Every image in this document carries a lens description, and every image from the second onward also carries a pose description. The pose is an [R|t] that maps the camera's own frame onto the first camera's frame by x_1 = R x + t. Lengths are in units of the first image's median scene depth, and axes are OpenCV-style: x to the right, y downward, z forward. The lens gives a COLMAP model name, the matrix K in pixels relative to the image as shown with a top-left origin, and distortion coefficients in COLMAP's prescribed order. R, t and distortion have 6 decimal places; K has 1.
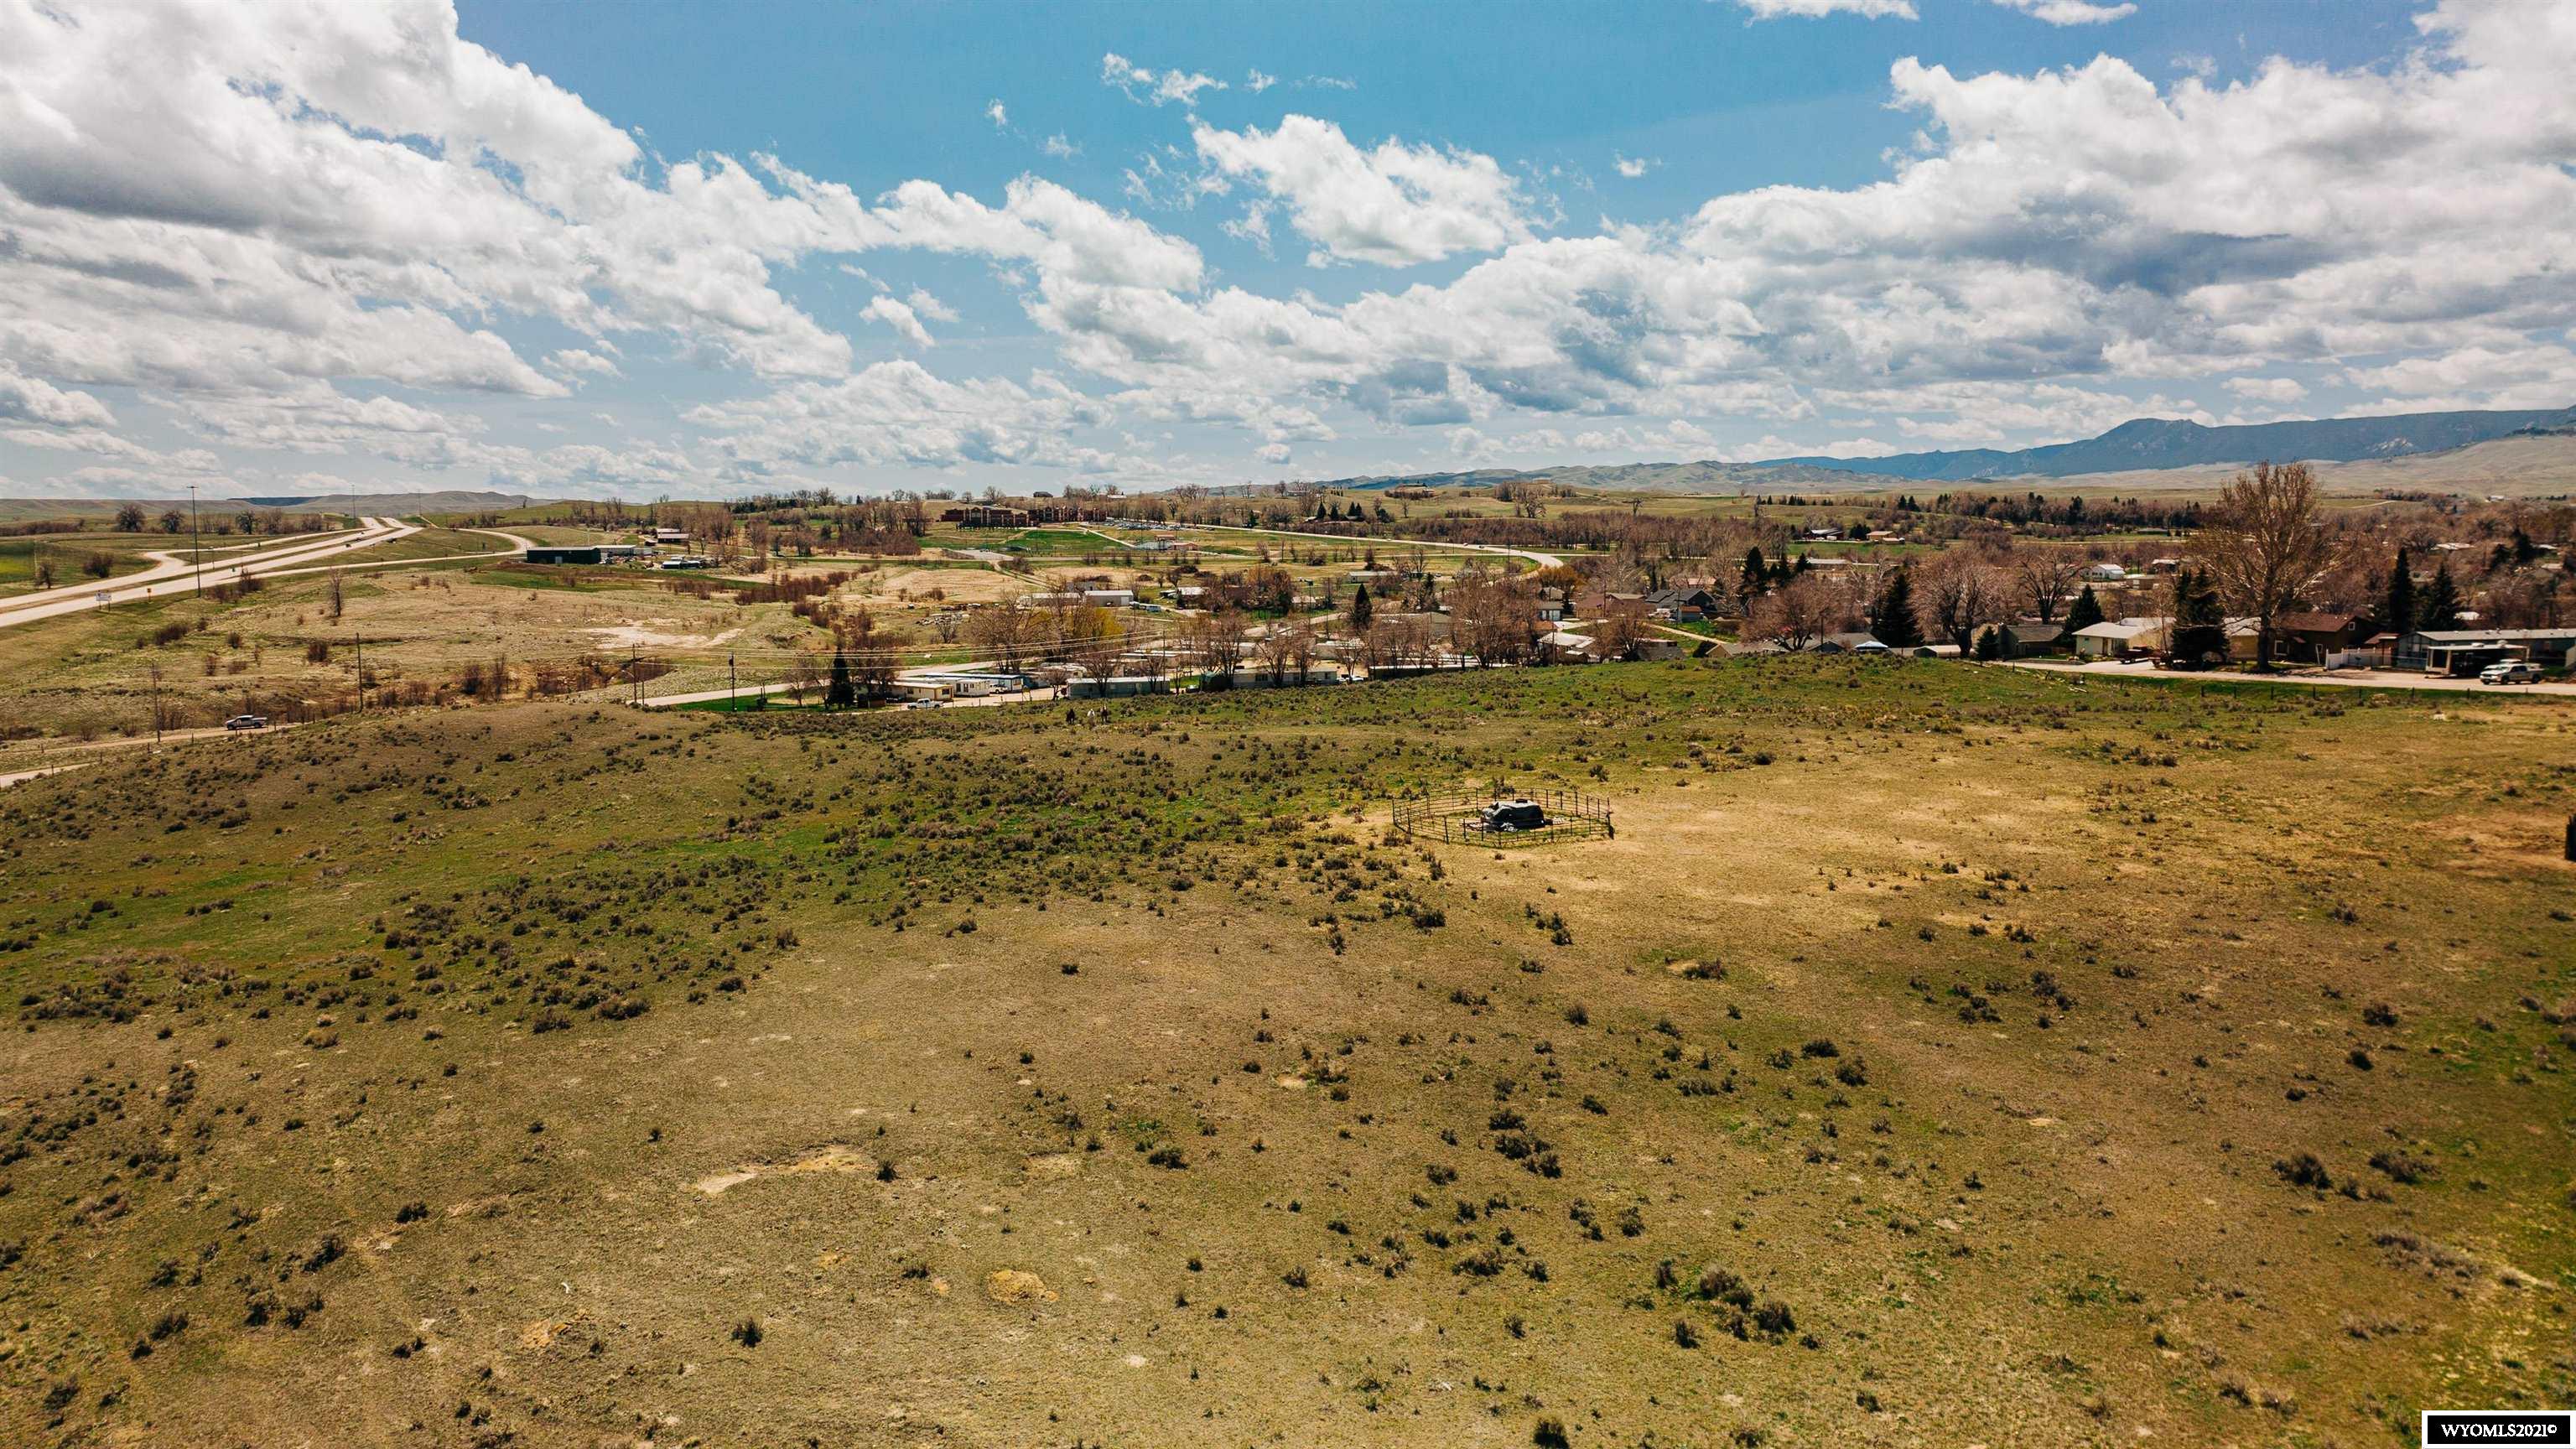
lens RADIAL K [[1828.8, 0, 1313.3], [0, 1828.8, 712.5], [0, 0, 1]] dist [-0.013135, 0.006549]
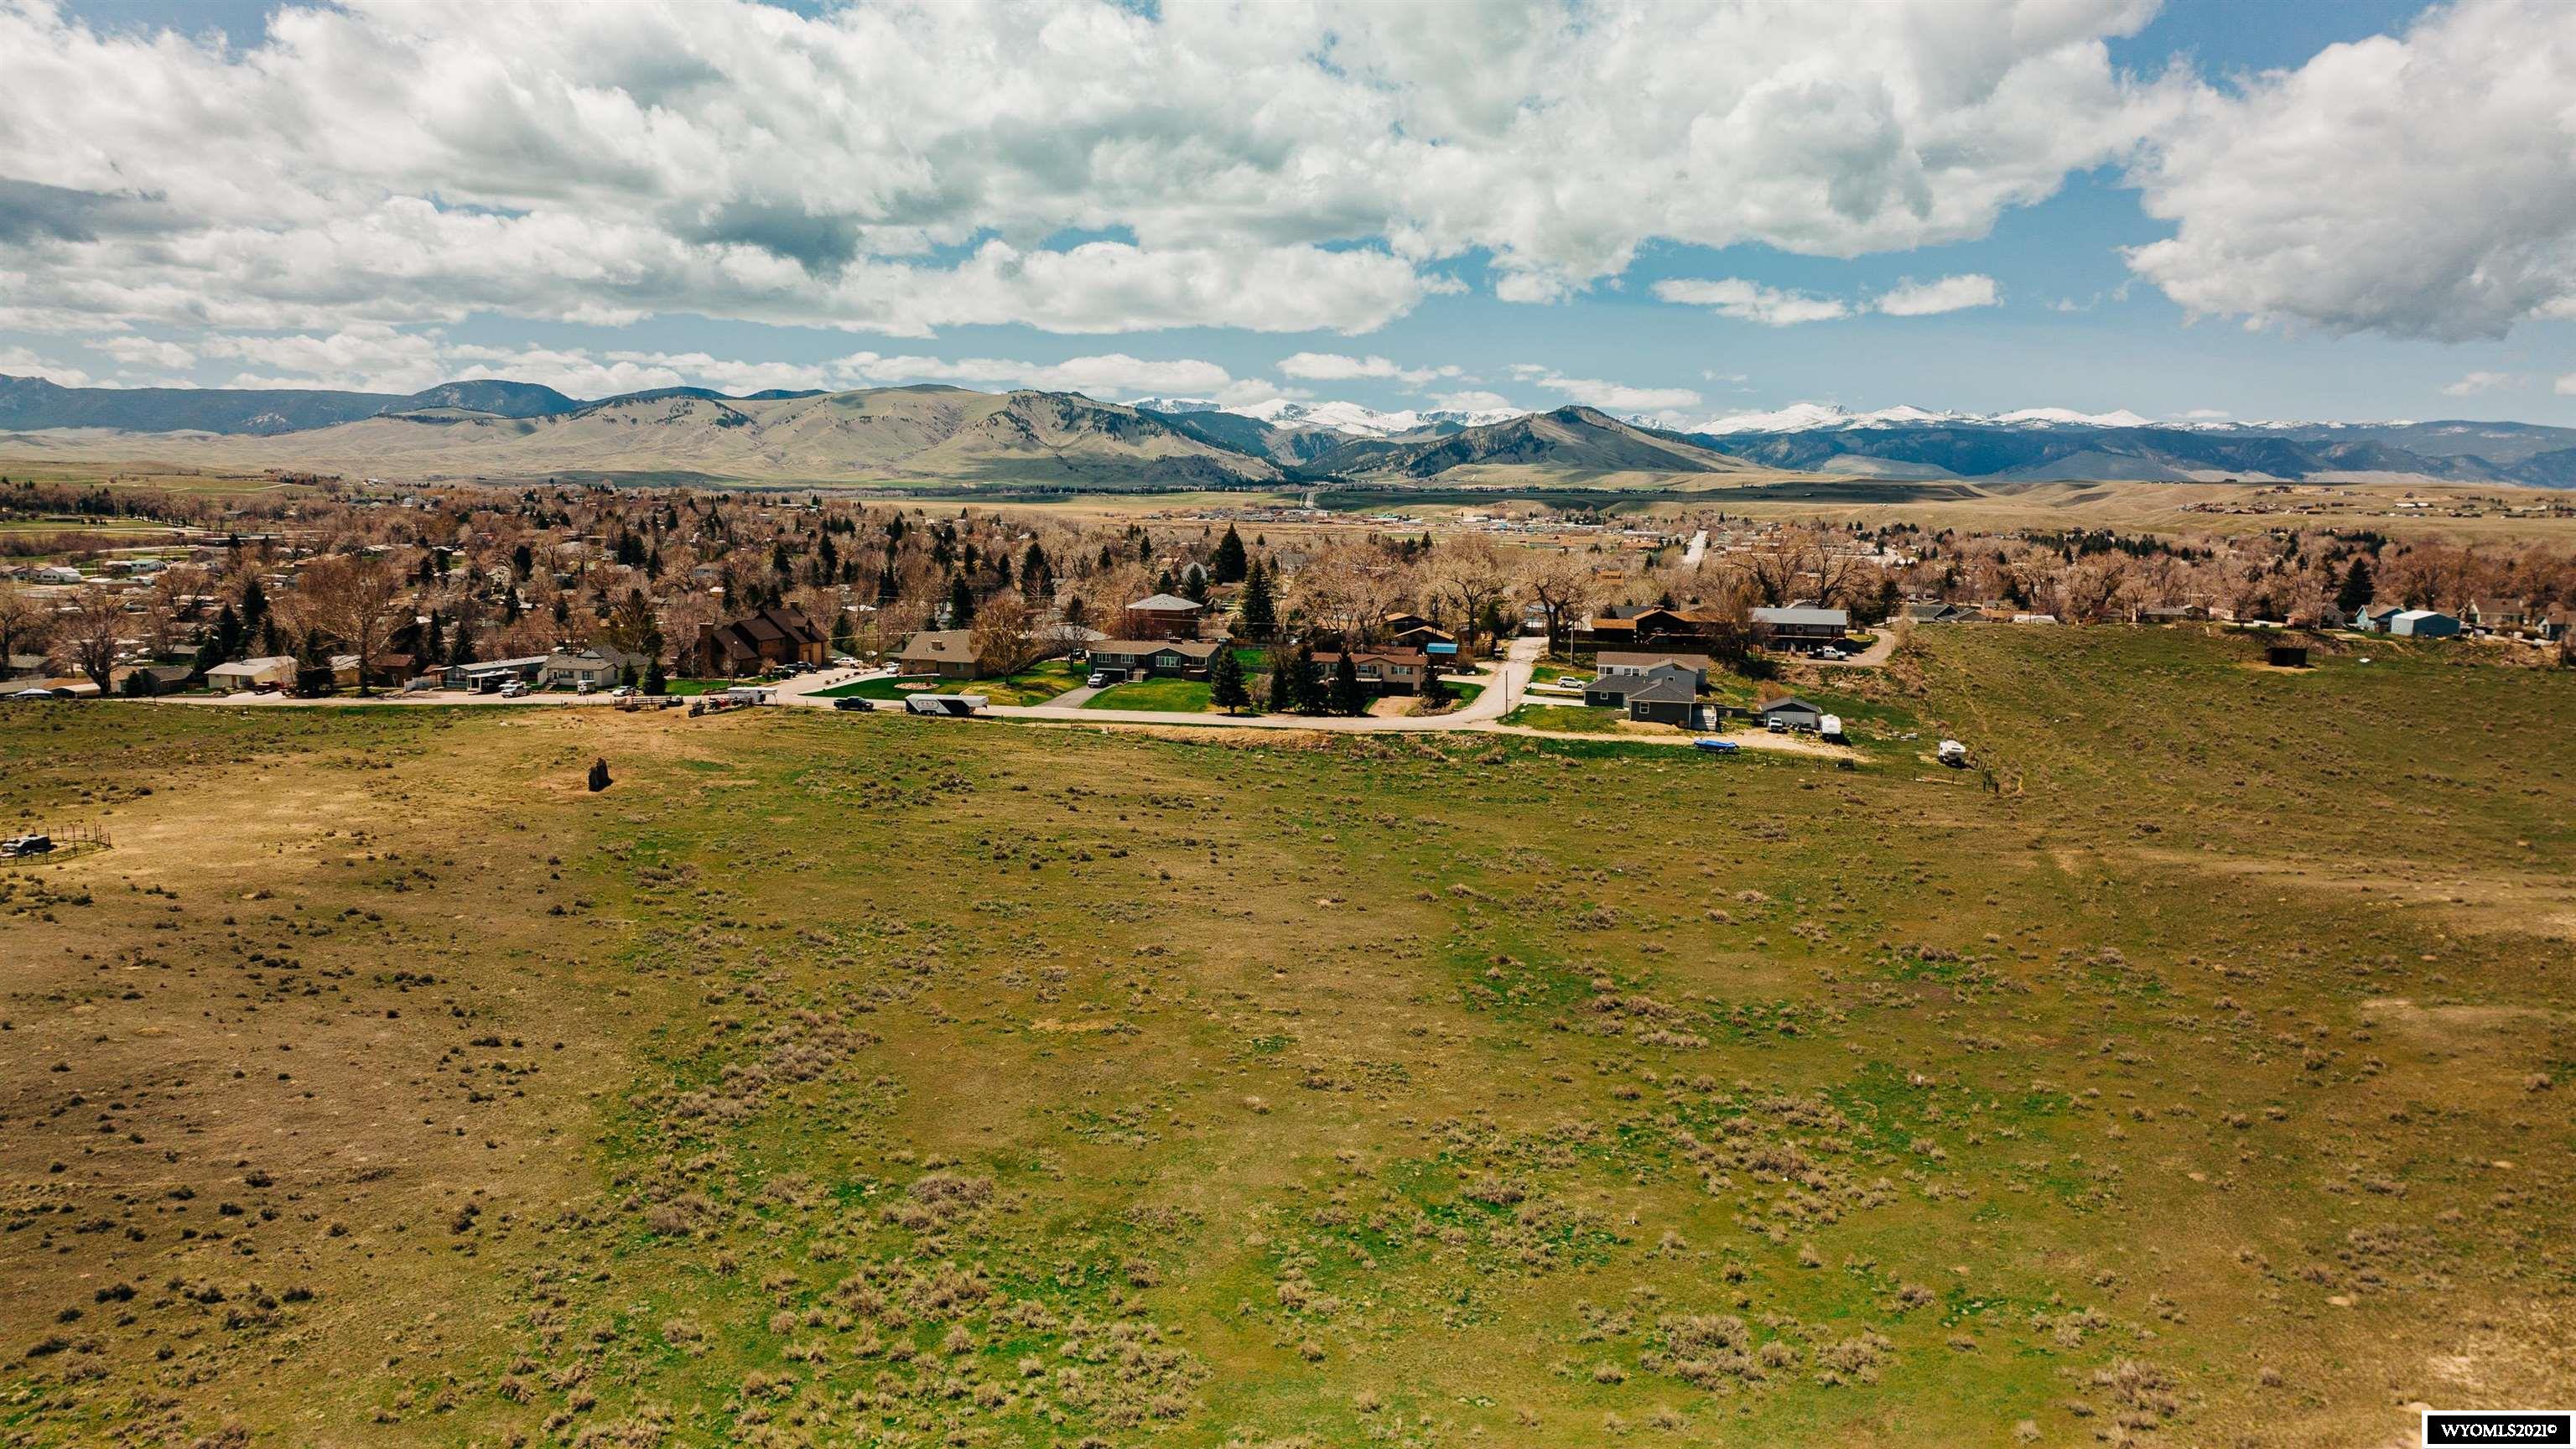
lens RADIAL K [[1828.8, 0, 1285.3], [0, 1828.8, 660.2], [0, 0, 1]] dist [-0.013135, 0.006549]
pose [[0.504138, -0.064008, 0.861248, -0.423002], [0.071990, 0.996894, 0.031950, -0.047064], [-0.860617, 0.045894, 0.507180, -0.464241]]
